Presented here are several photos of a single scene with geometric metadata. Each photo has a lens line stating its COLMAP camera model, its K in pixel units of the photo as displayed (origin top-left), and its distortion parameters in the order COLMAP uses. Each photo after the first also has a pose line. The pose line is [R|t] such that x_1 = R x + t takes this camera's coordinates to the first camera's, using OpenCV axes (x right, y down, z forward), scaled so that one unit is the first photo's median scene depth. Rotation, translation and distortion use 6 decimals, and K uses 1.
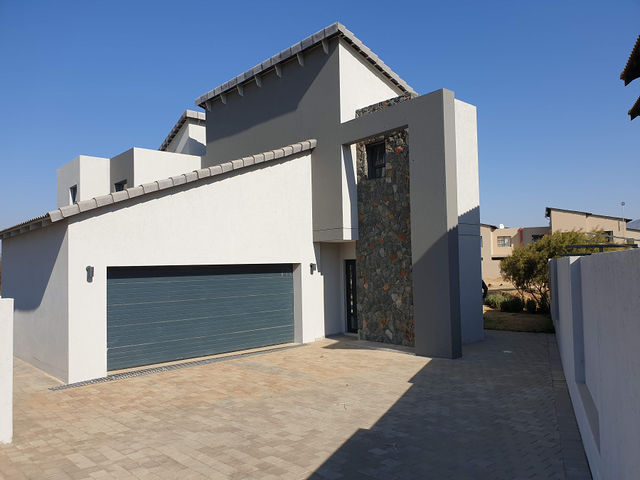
lens RADIAL K [[497.4, 0, 320.4], [0, 497.4, 243.7], [0, 0, 1]] dist [0.119737, -0.295936]
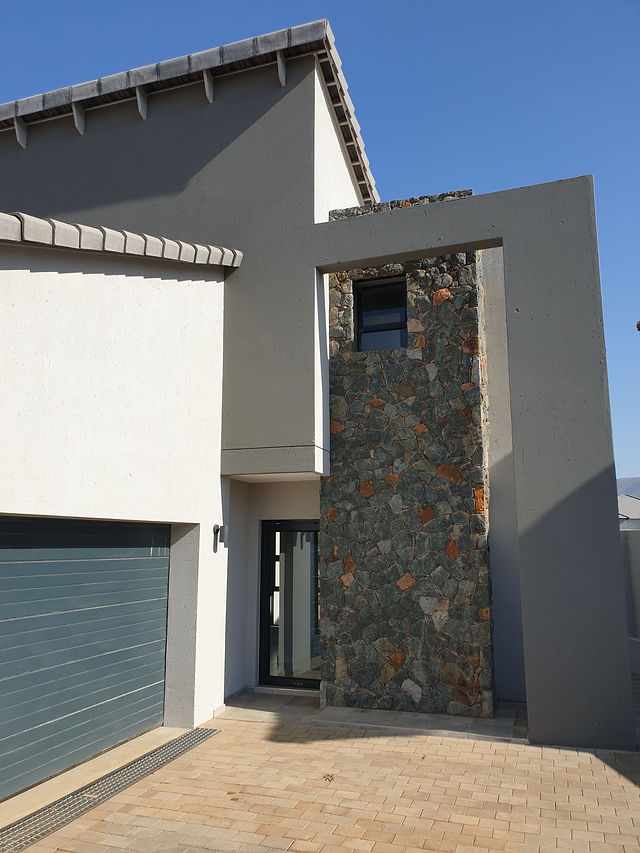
lens RADIAL K [[656.4, 0, 319.2], [0, 656.4, 427.7], [0, 0, 1]] dist [0.060031, -0.058625]
pose [[0.872631, 0.106208, 0.476692, -0.238422], [-0.040113, 0.988356, -0.146778, 0.039834], [-0.486730, 0.108961, 0.866730, 0.501704]]
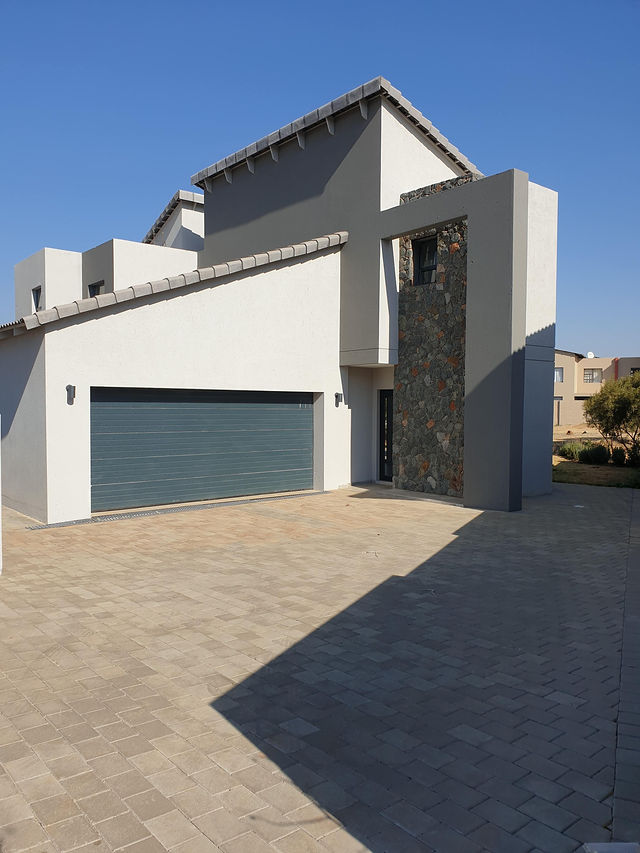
lens RADIAL K [[662.9, 0, 316.3], [0, 662.9, 430.0], [0, 0, 1]] dist [0.119737, -0.295936]
pose [[0.998799, 0.028528, -0.039841, -0.007903], [-0.025085, 0.996118, 0.084372, 0.011825], [0.042093, -0.083272, 0.995638, -0.066019]]
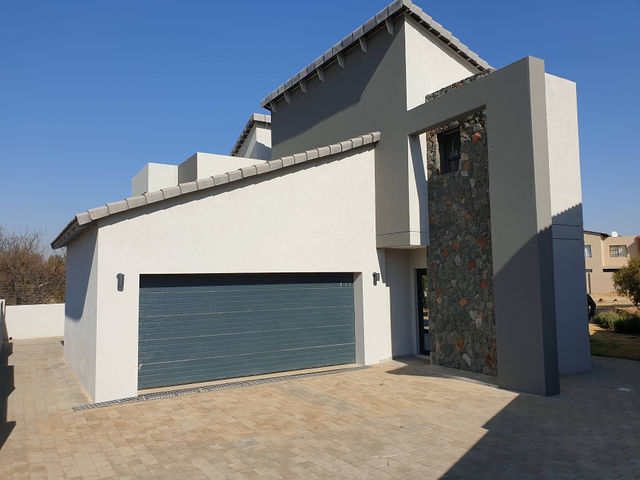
lens RADIAL K [[499.0, 0, 317.9], [0, 499.0, 237.1], [0, 0, 1]] dist [0.020319, -0.006575]
pose [[0.982301, -0.006871, -0.187182, 0.051206], [0.000337, 0.999390, -0.034914, 0.008195], [0.187308, 0.034233, 0.981705, 0.134415]]
